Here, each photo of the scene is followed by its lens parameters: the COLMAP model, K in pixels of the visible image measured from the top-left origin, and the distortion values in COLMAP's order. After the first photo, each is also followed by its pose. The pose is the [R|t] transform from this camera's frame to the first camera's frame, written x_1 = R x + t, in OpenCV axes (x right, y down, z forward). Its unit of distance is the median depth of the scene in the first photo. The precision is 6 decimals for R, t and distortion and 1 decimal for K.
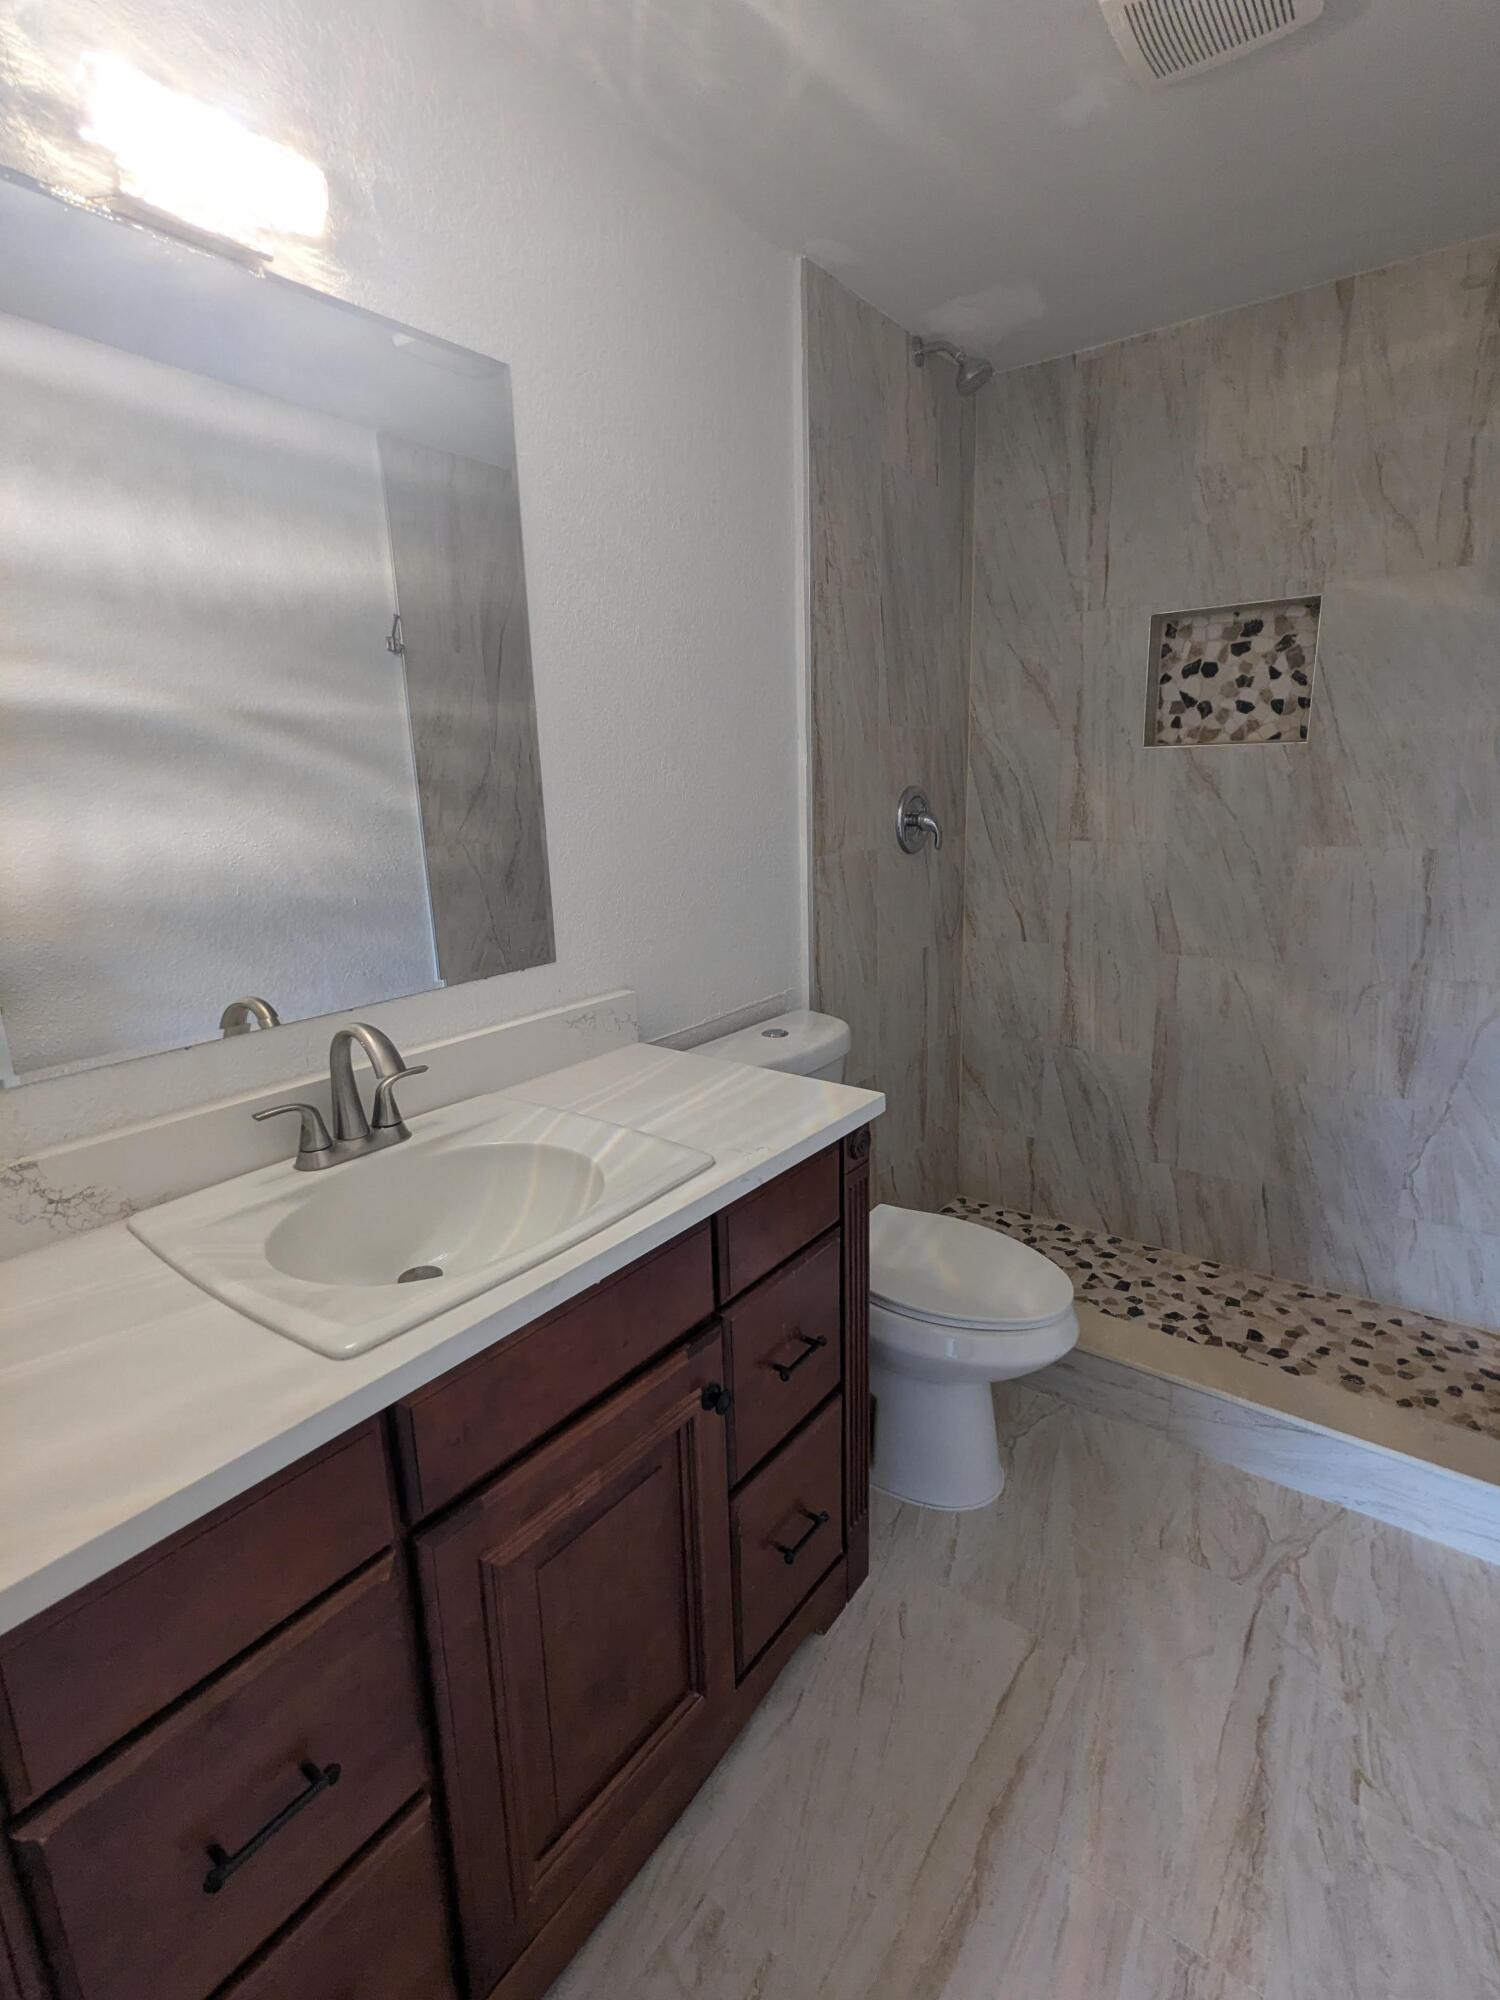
lens RADIAL K [[950.5, 0, 753.2], [0, 950.5, 990.2], [0, 0, 1]] dist [-0.000709, 0.001982]
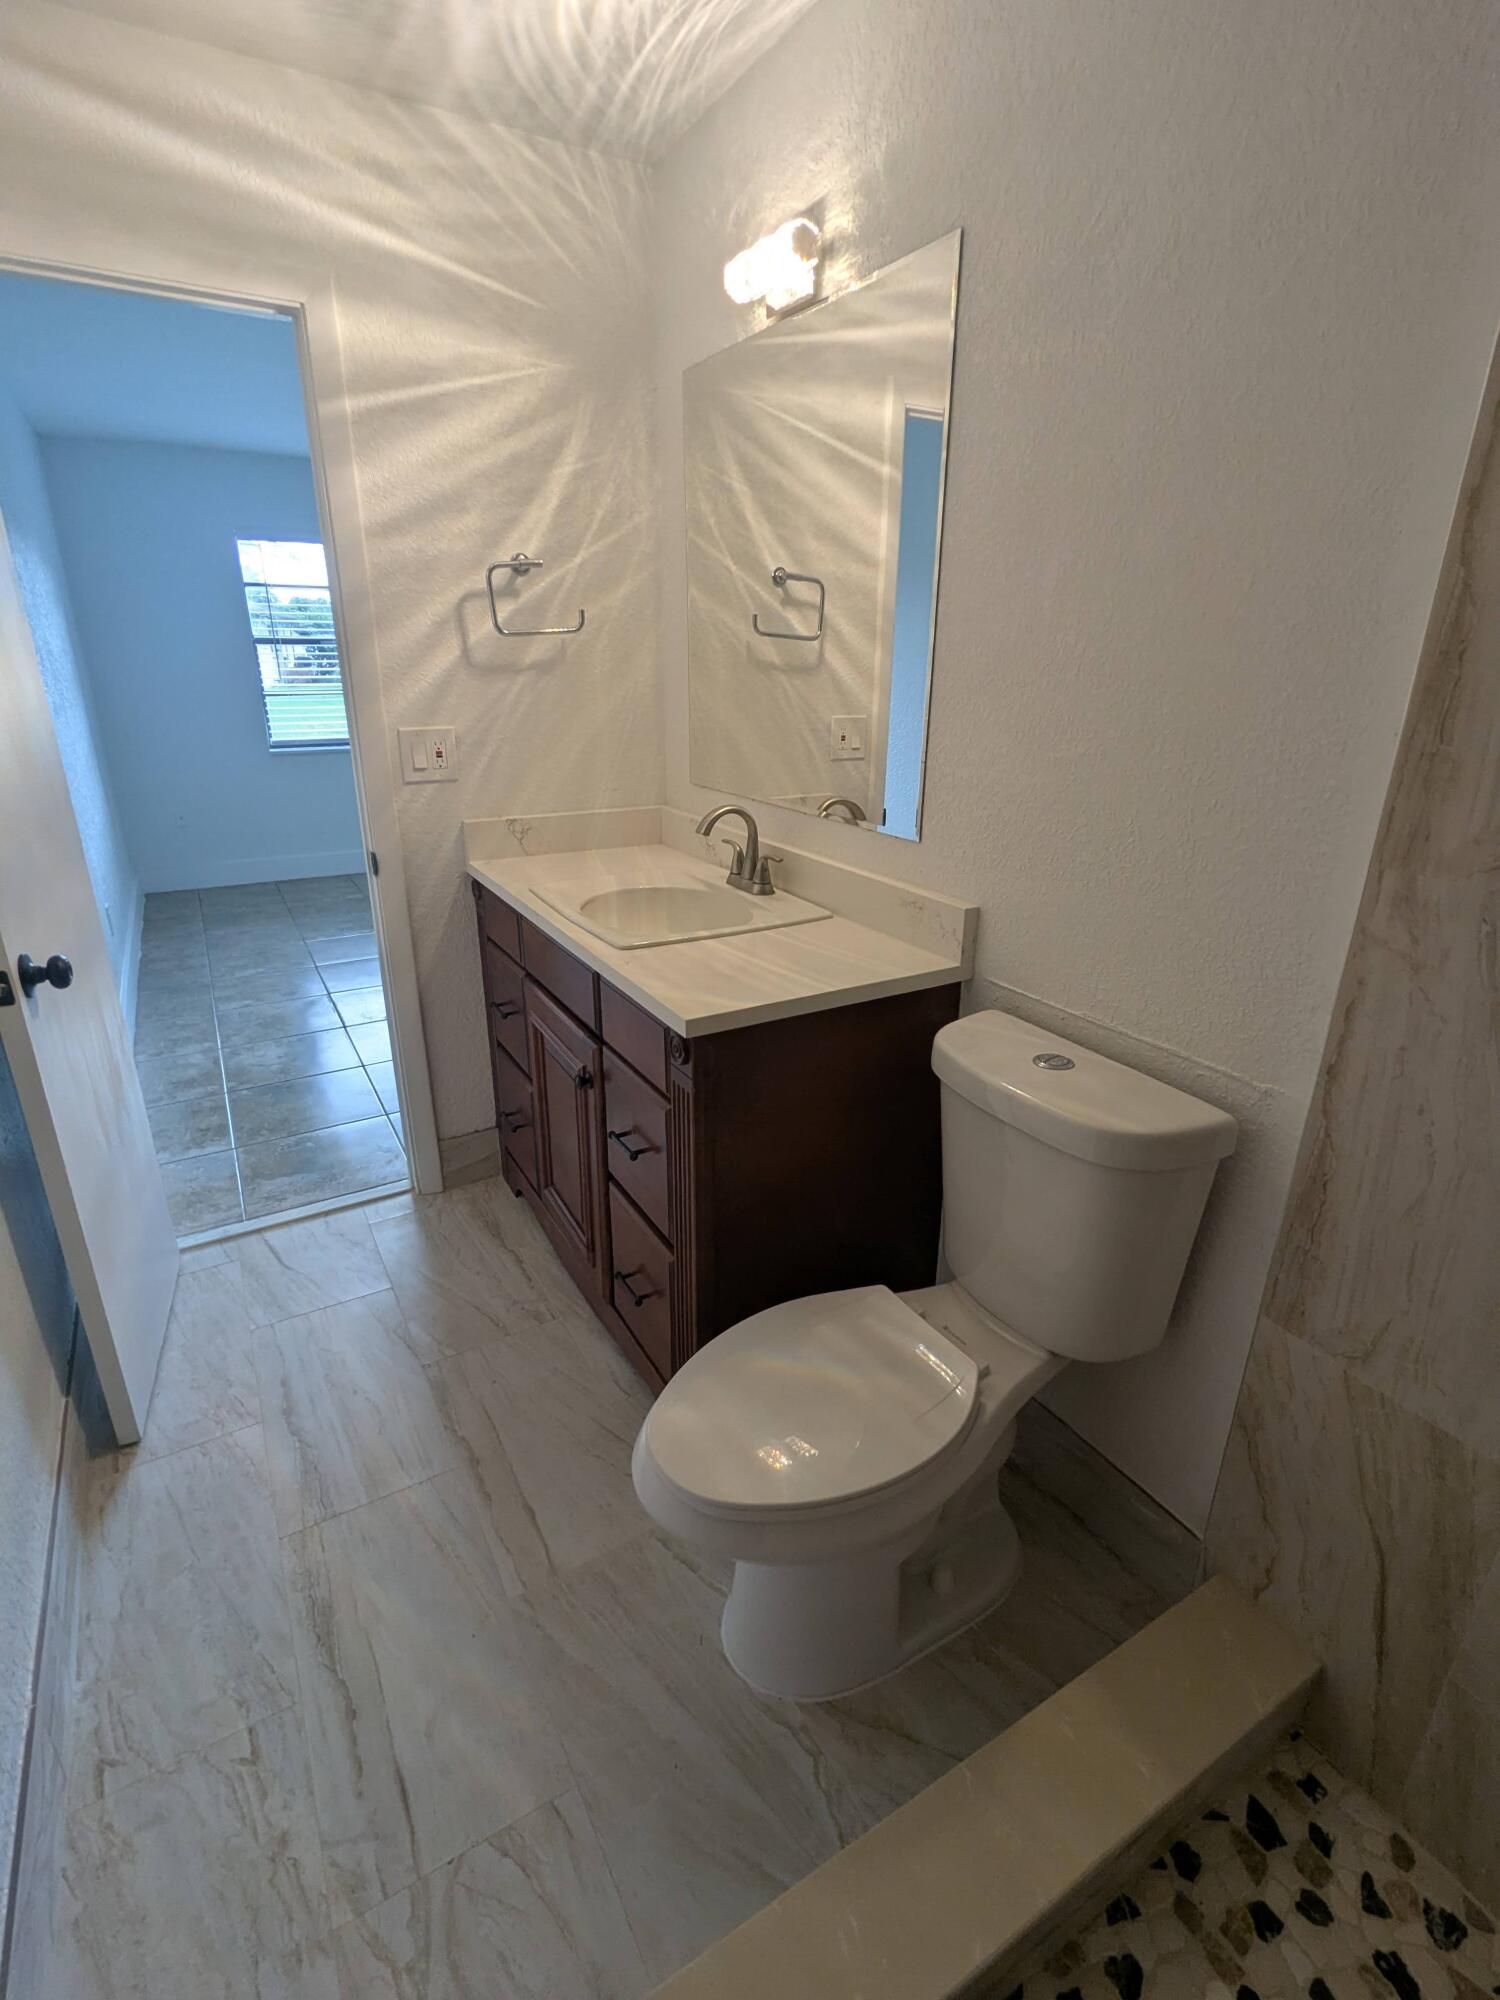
lens RADIAL K [[950.5, 0, 753.2], [0, 950.5, 990.2], [0, 0, 1]] dist [-0.000709, 0.001982]
pose [[-0.384046, 0.331457, -0.861768, 0.884708], [-0.207538, 0.878470, 0.430370, -0.324535], [0.899687, 0.344132, -0.268583, 1.261948]]
